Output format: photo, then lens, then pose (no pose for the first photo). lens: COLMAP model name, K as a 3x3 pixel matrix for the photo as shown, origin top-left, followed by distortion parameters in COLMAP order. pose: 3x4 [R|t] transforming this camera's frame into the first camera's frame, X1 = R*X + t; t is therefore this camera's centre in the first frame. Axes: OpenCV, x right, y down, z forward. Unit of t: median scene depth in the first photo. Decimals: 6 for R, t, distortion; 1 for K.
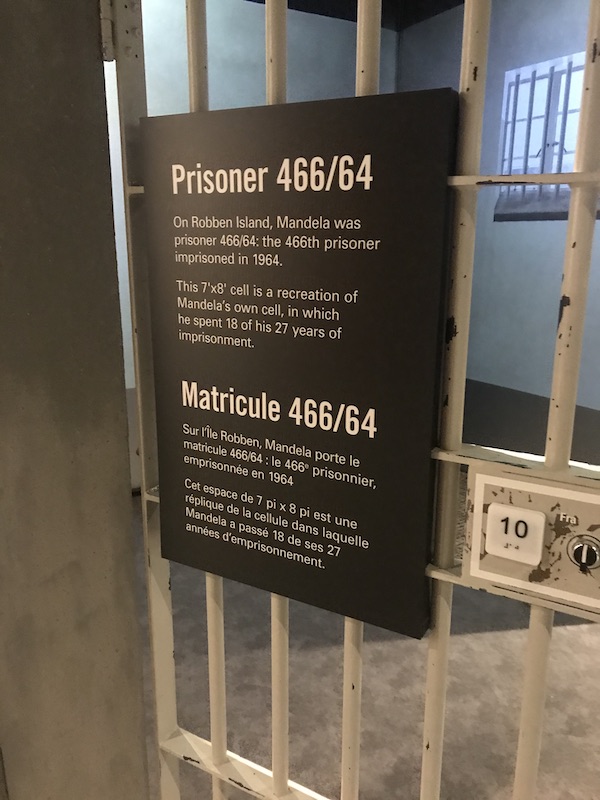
lens RADIAL K [[652.1, 0, 300.0], [0, 652.1, 400.0], [0, 0, 1]] dist [0.054616, -0.051741]
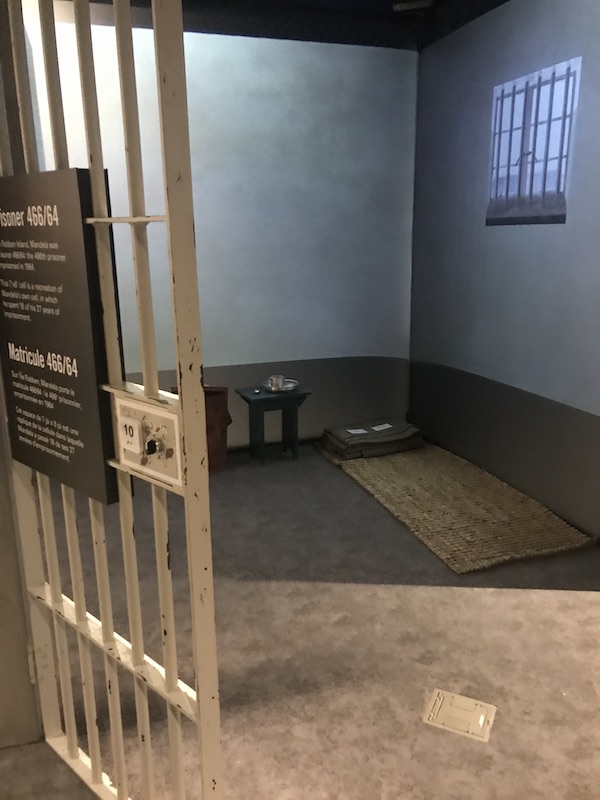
lens RADIAL K [[652.1, 0, 300.0], [0, 652.1, 400.0], [0, 0, 1]] dist [0.054616, -0.051741]
pose [[0.973269, 0.041604, -0.225868, 0.445475], [-0.041535, 0.999124, 0.005059, 0.036628], [0.225881, 0.004457, 0.974145, -0.201076]]
